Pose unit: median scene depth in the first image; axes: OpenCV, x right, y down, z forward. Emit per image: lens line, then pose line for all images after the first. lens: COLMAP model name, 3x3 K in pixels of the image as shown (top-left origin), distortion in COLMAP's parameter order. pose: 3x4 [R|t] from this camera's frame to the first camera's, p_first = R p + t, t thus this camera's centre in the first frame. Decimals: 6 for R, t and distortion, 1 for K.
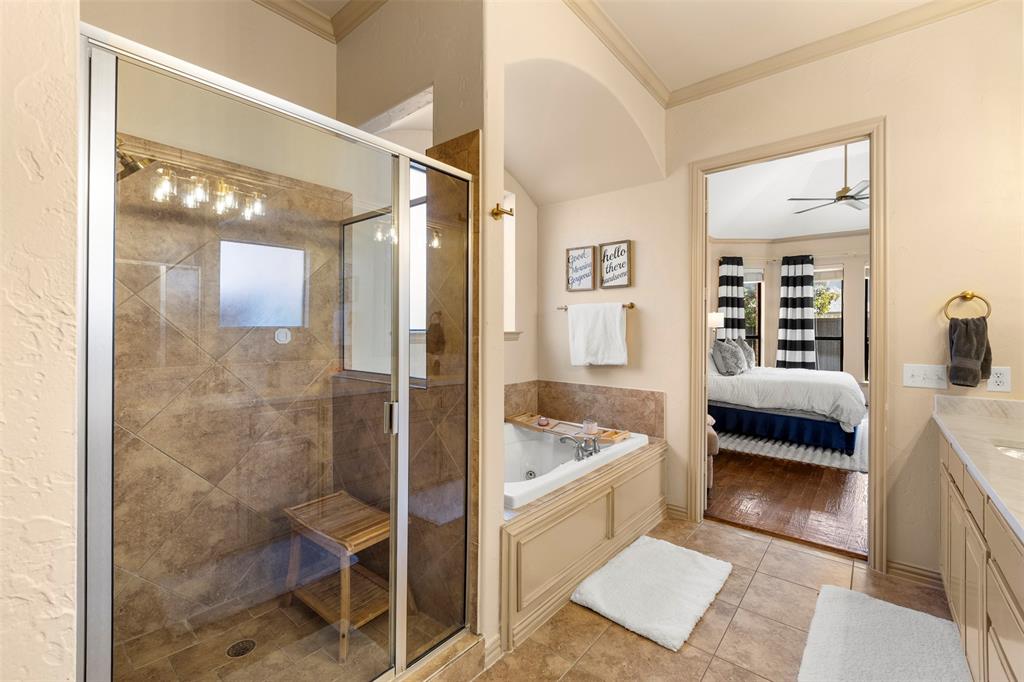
lens RADIAL K [[435.7, 0, 507.5], [0, 435.7, 332.7], [0, 0, 1]] dist [-0.002590, -0.000117]
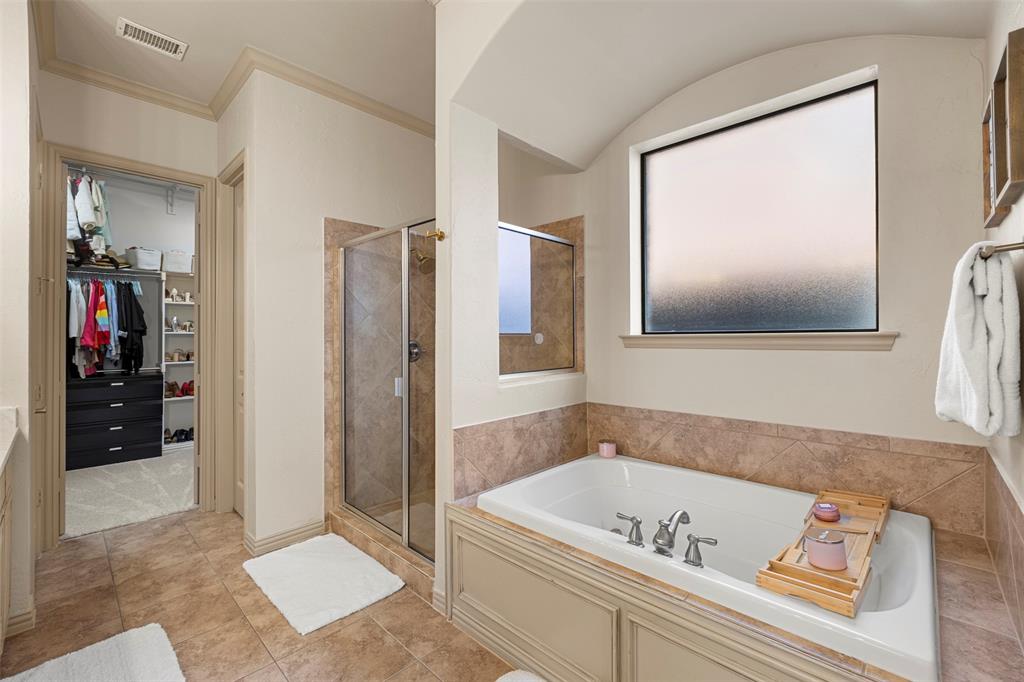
lens RADIAL K [[435.7, 0, 507.5], [0, 435.7, 332.7], [0, 0, 1]] dist [-0.002590, -0.000117]
pose [[-0.068809, -0.010582, -0.997574, 0.930280], [0.000729, 0.999943, -0.010657, 0.003449], [0.997630, -0.001460, -0.068797, 1.020666]]
